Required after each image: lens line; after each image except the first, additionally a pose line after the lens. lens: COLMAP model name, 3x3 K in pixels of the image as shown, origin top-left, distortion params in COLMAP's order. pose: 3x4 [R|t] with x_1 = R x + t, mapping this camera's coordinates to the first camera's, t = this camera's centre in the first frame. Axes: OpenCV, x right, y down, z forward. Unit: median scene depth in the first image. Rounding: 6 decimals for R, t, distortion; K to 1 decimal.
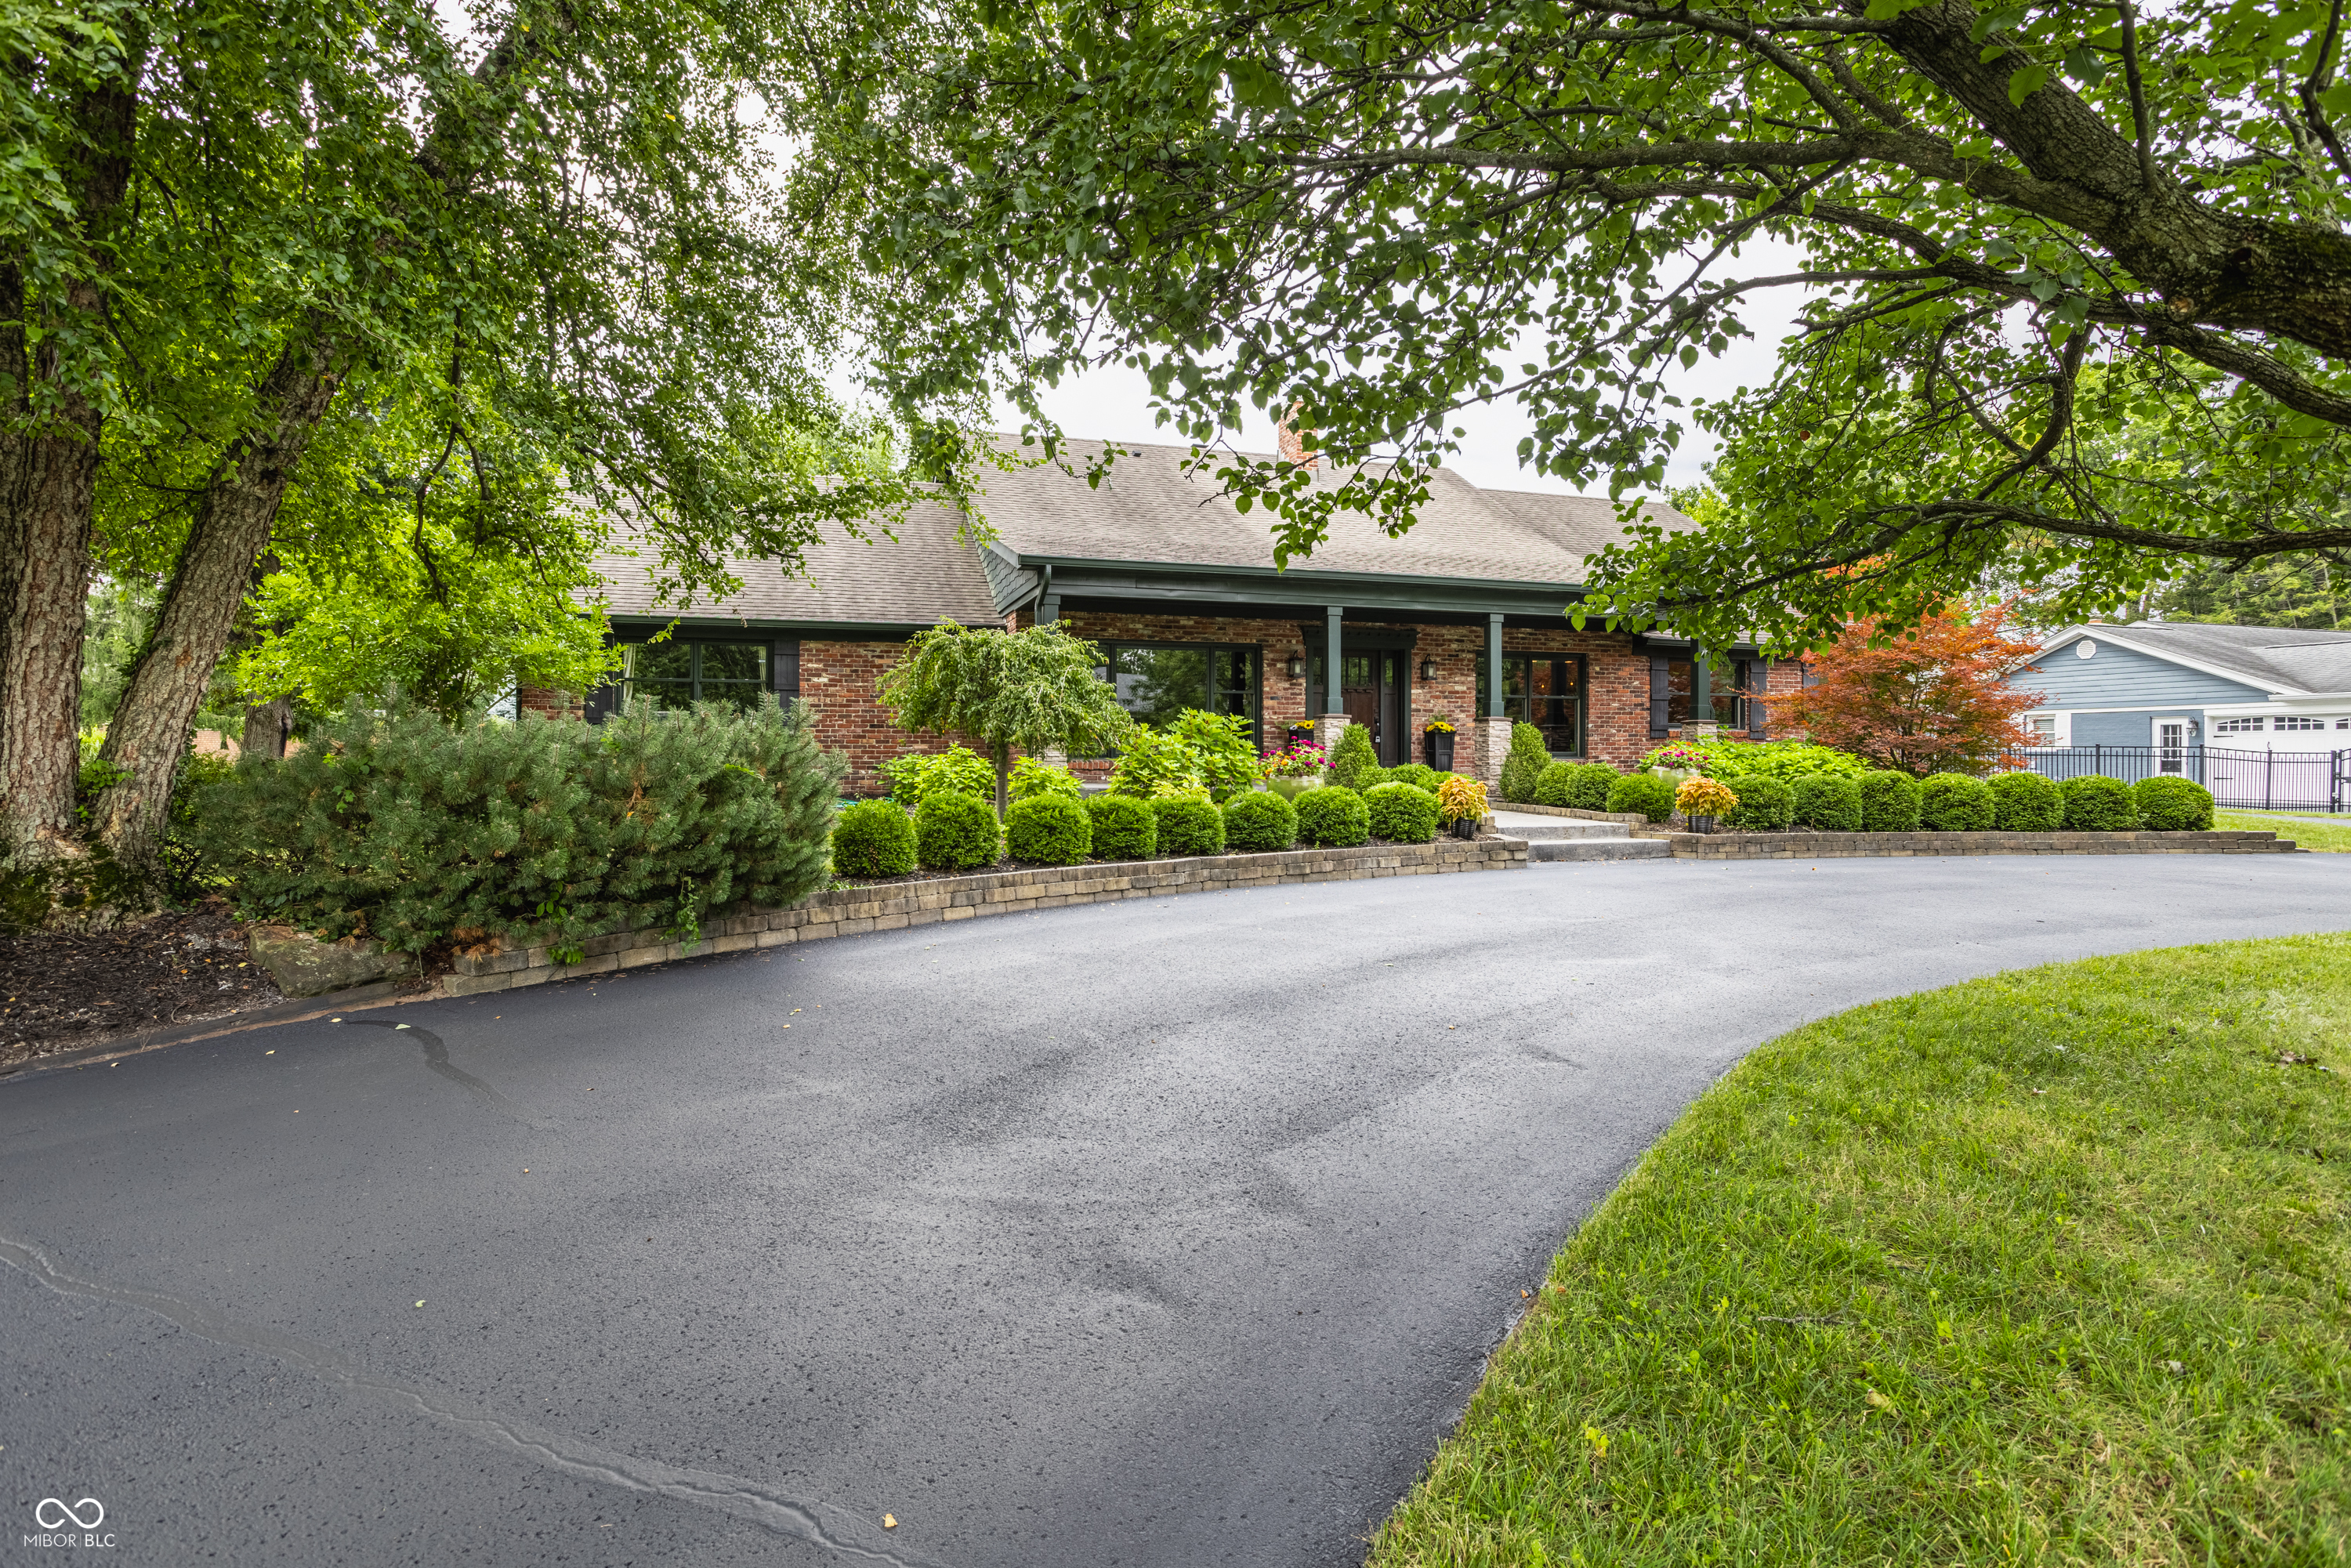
lens RADIAL K [[1267.7, 0, 1177.9], [0, 1267.7, 778.6], [0, 0, 1]] dist [0.000061, 0.000484]
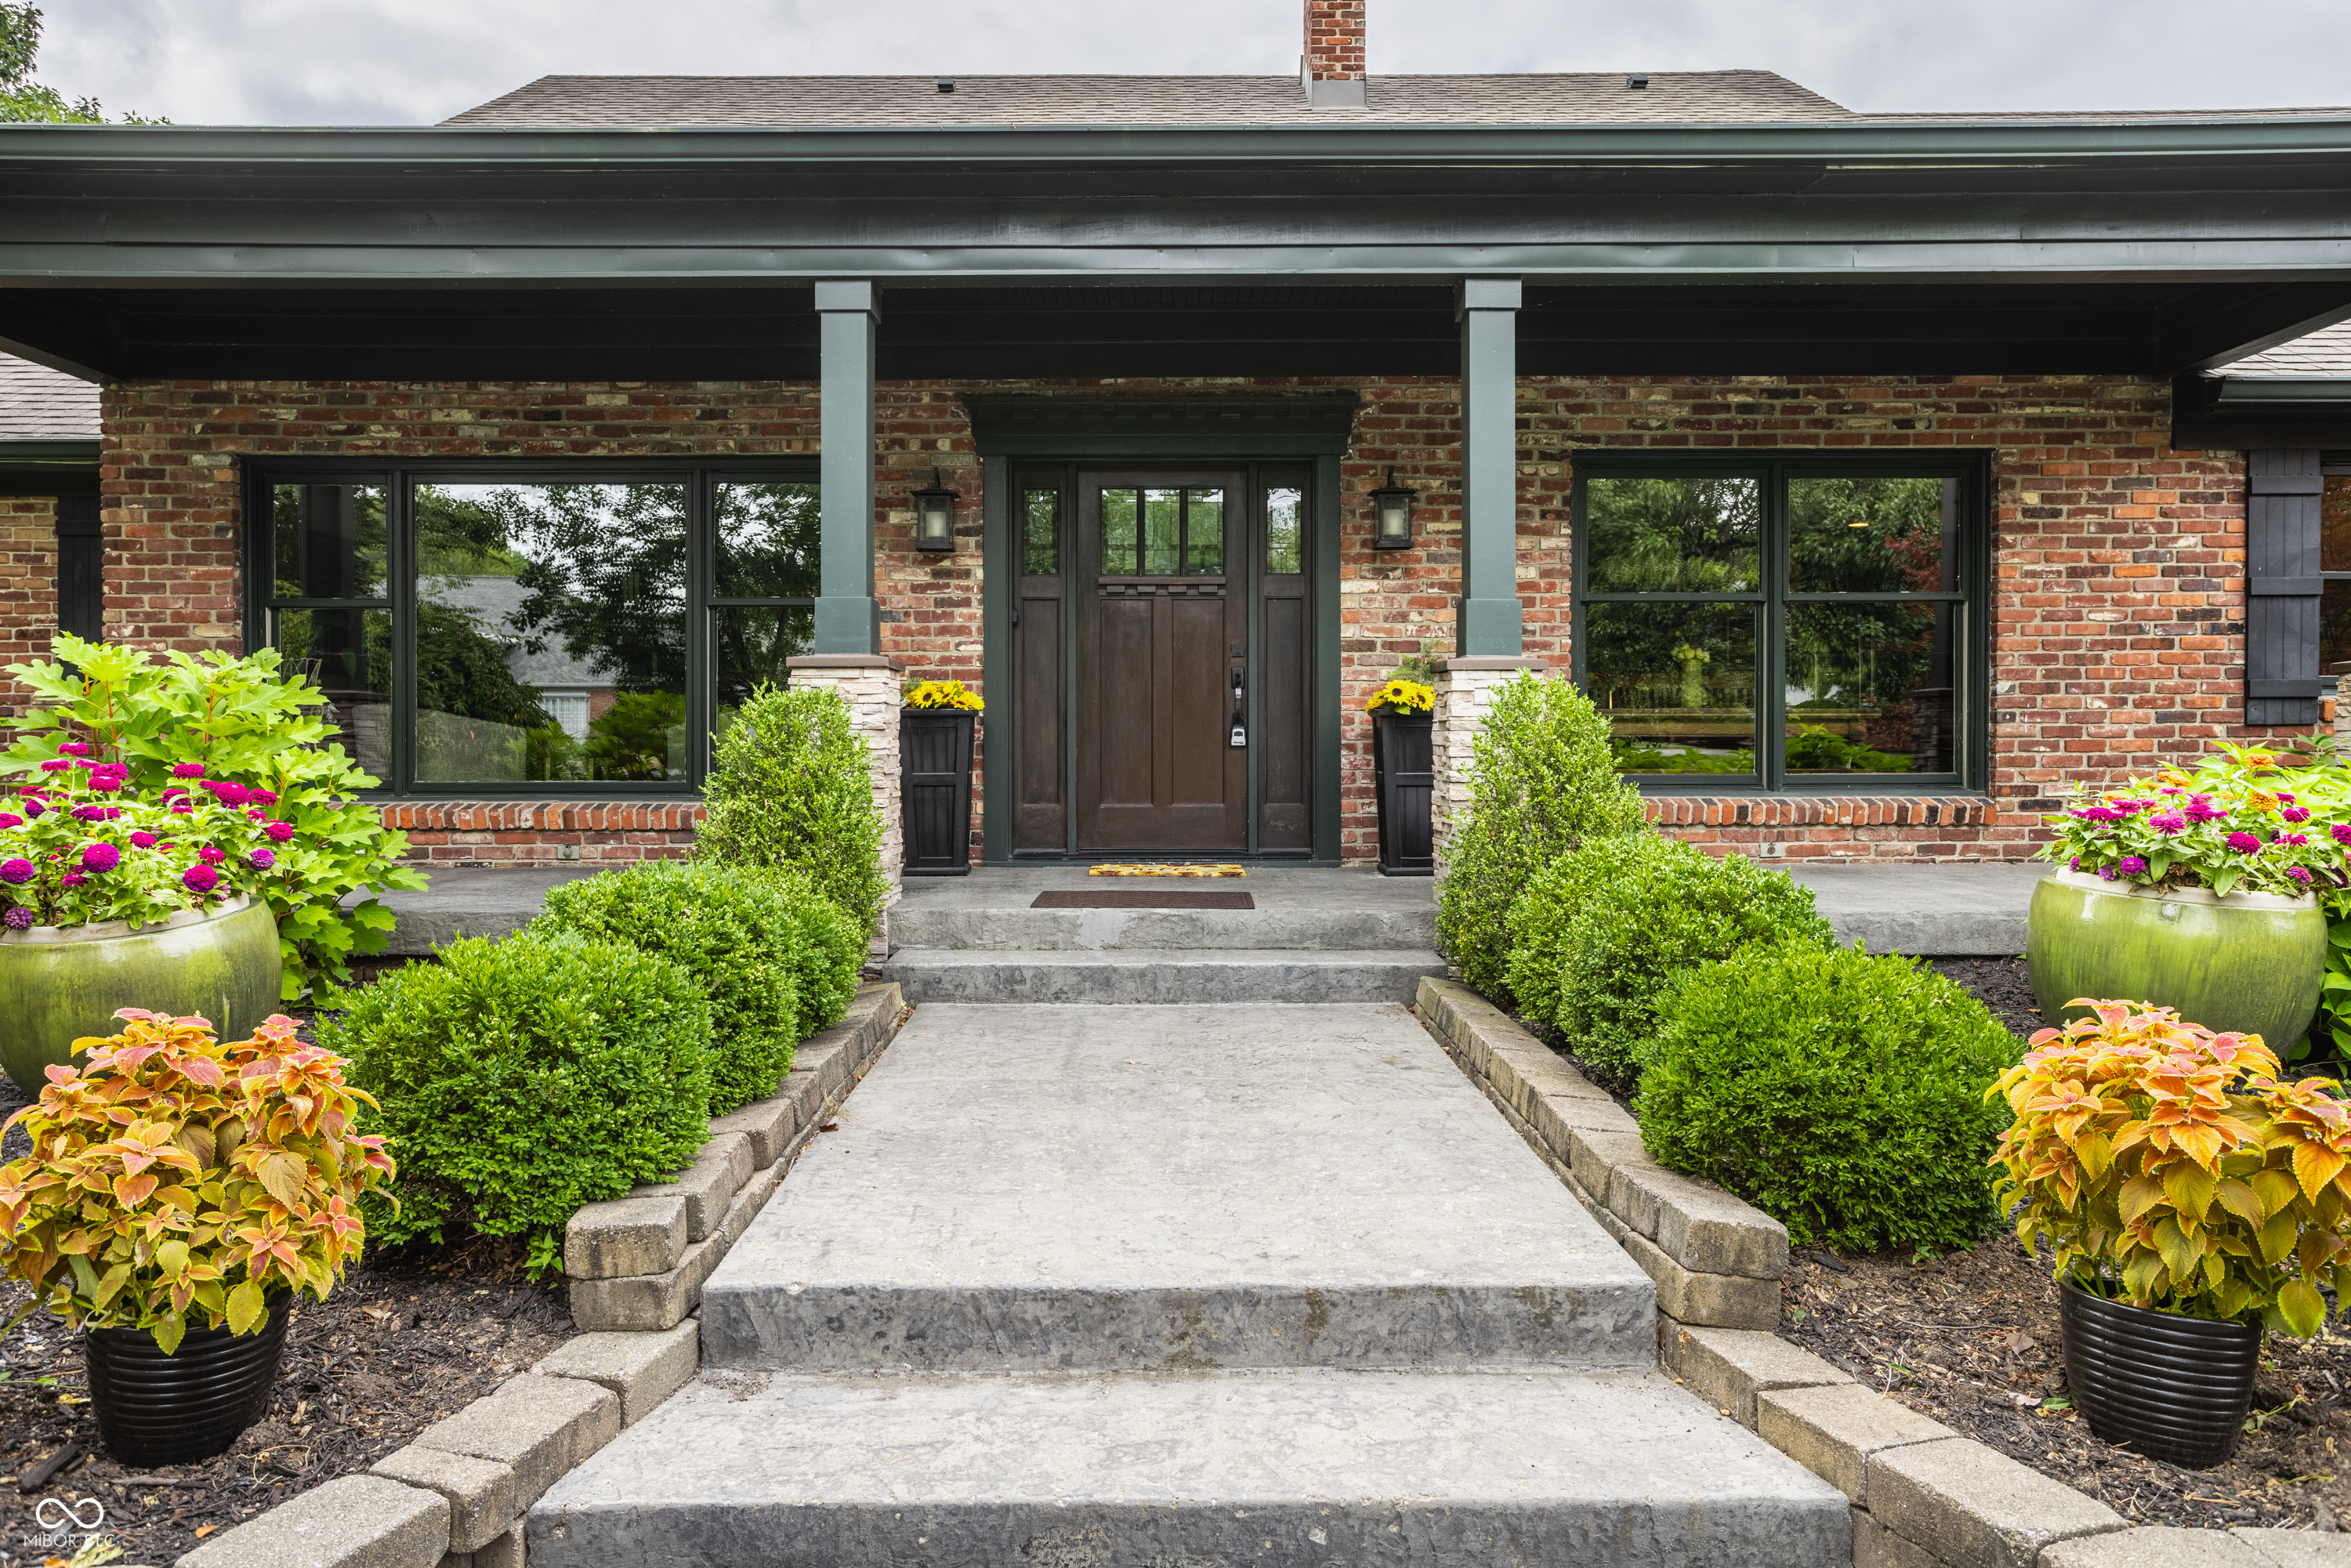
lens RADIAL K [[1609.8, 0, 1182.7], [0, 1609.8, 762.9], [0, 0, 1]] dist [-0.001594, 0.001684]
pose [[0.945180, 0.000612, -0.326548, 0.315446], [-0.003704, 0.999954, -0.008844, -0.023355], [0.326527, 0.009569, 0.945139, 0.681156]]
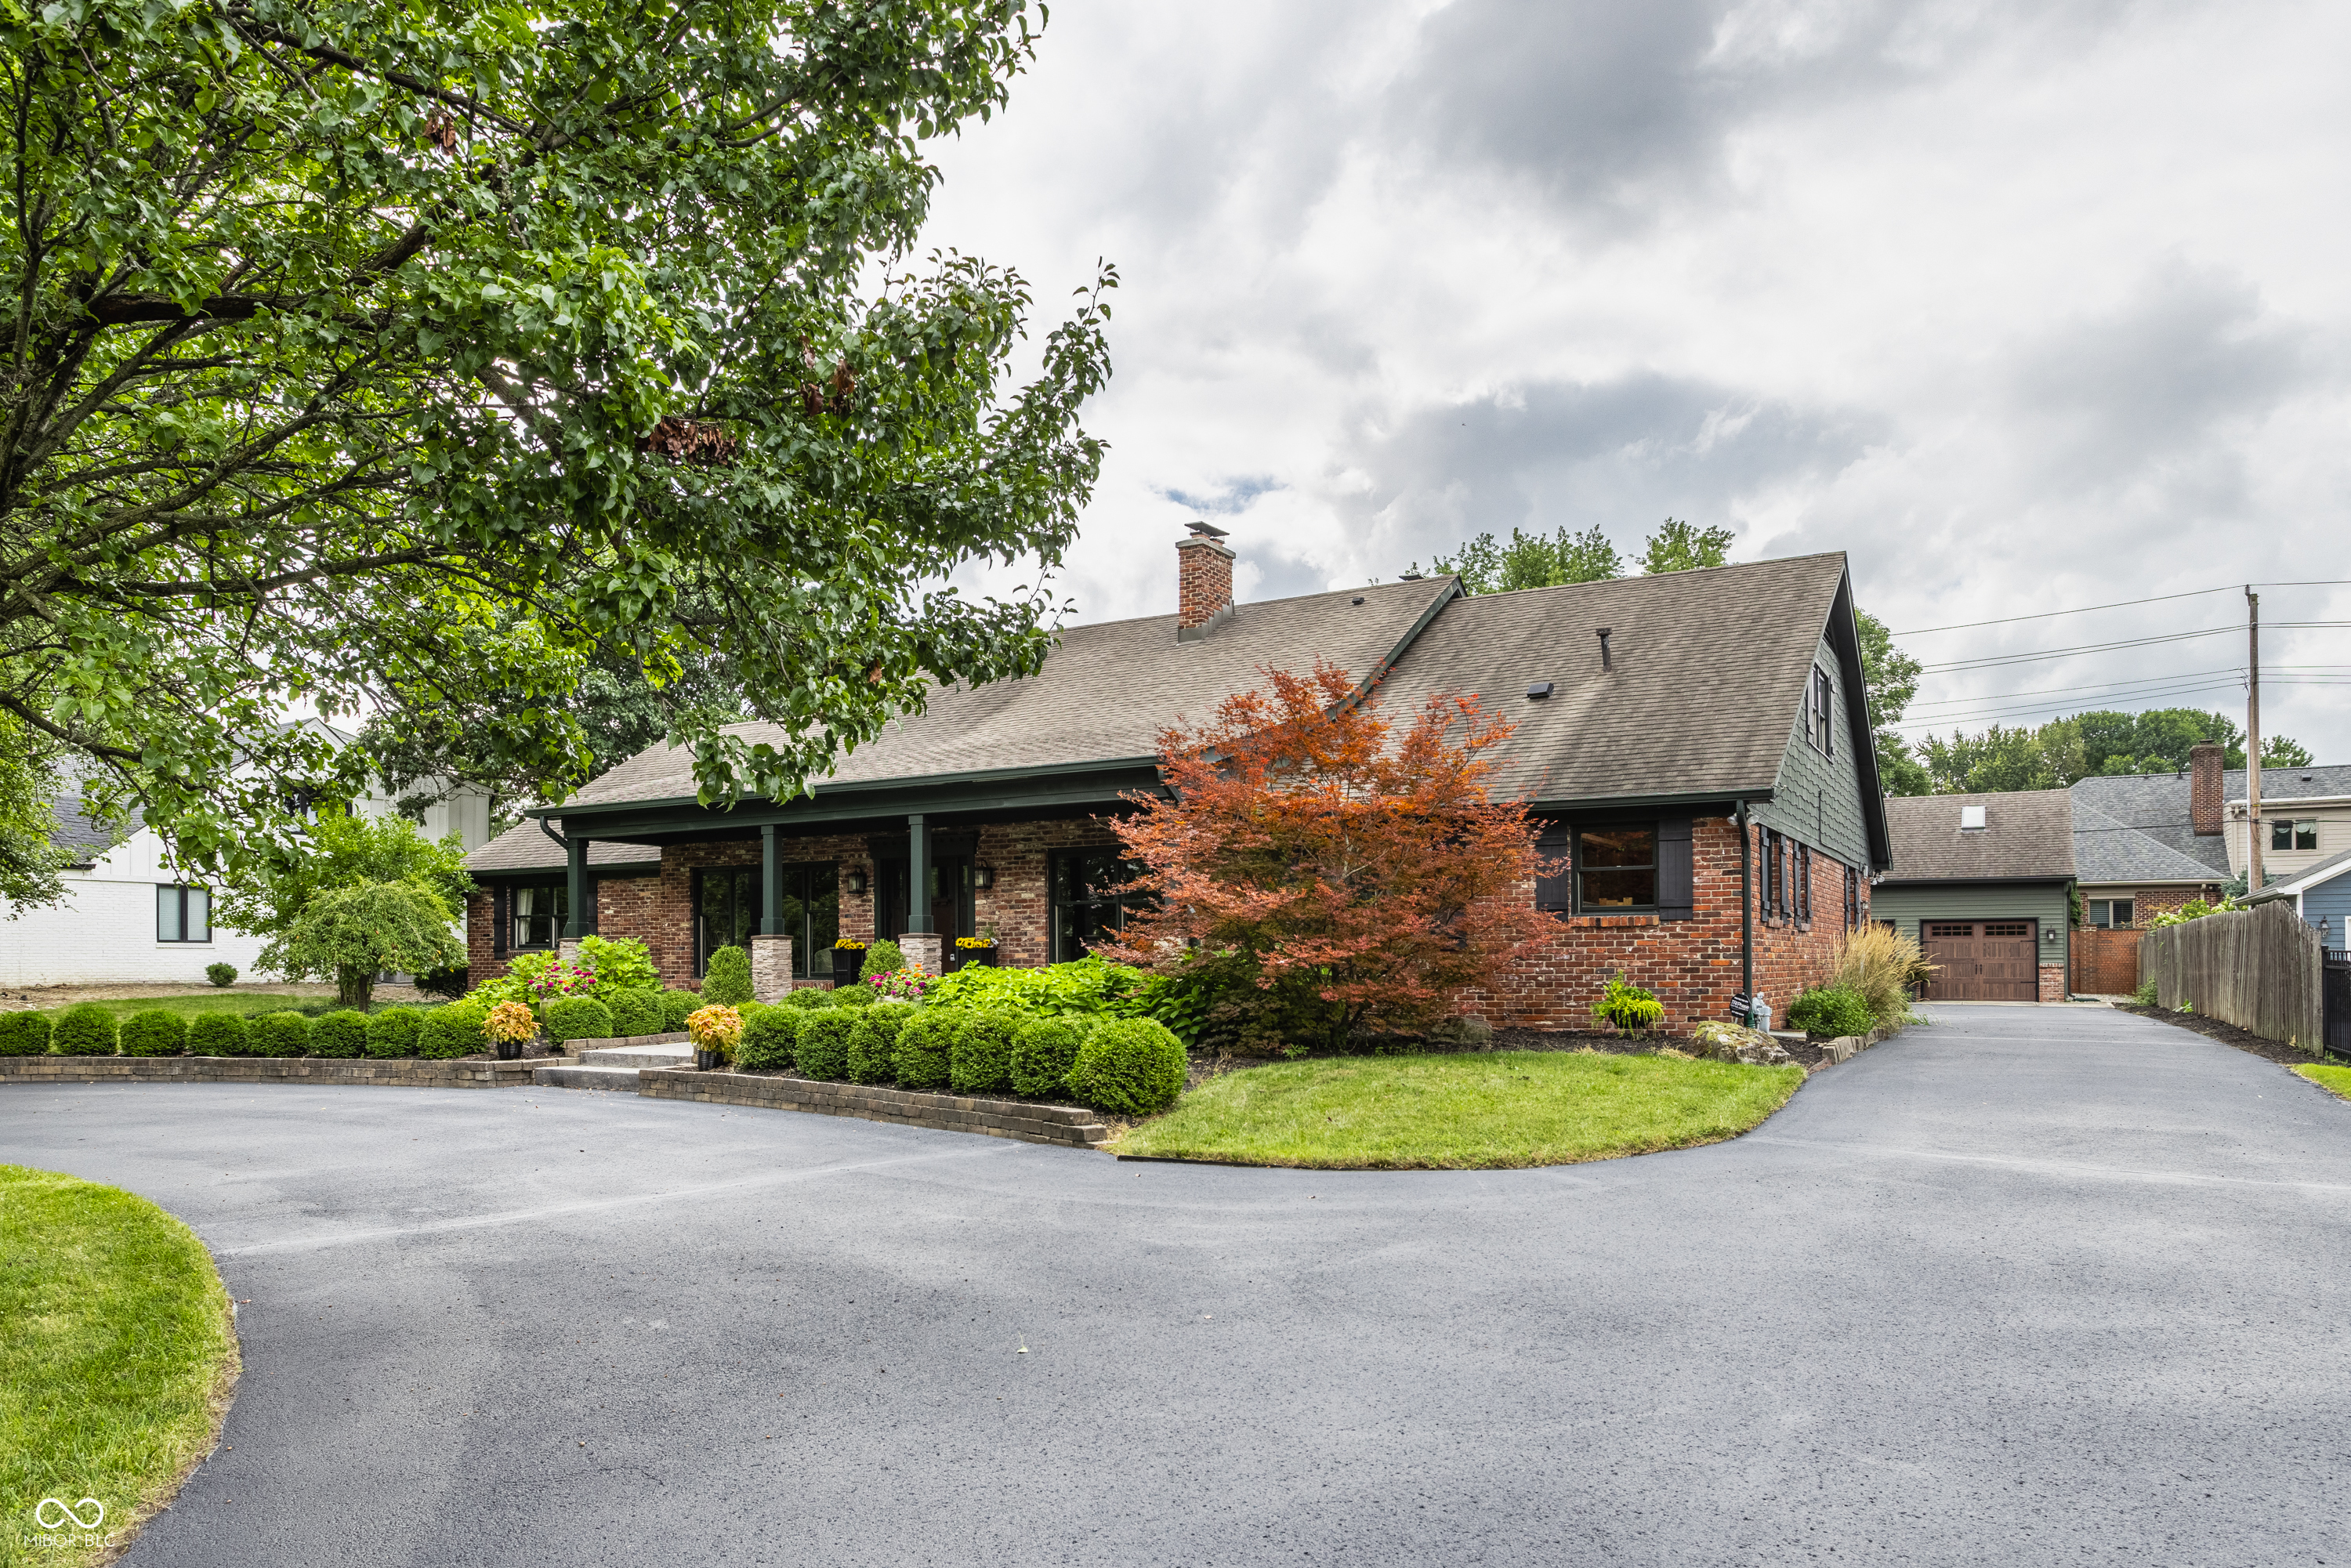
lens RADIAL K [[1681.8, 0, 1171.3], [0, 1681.8, 783.3], [0, 0, 1]] dist [0.000951, 0.002459]
pose [[0.614147, -0.087213, -0.784358, 1.329082], [-0.011574, 0.992773, -0.119450, -0.015584], [0.789107, 0.082438, 0.608699, 0.449198]]
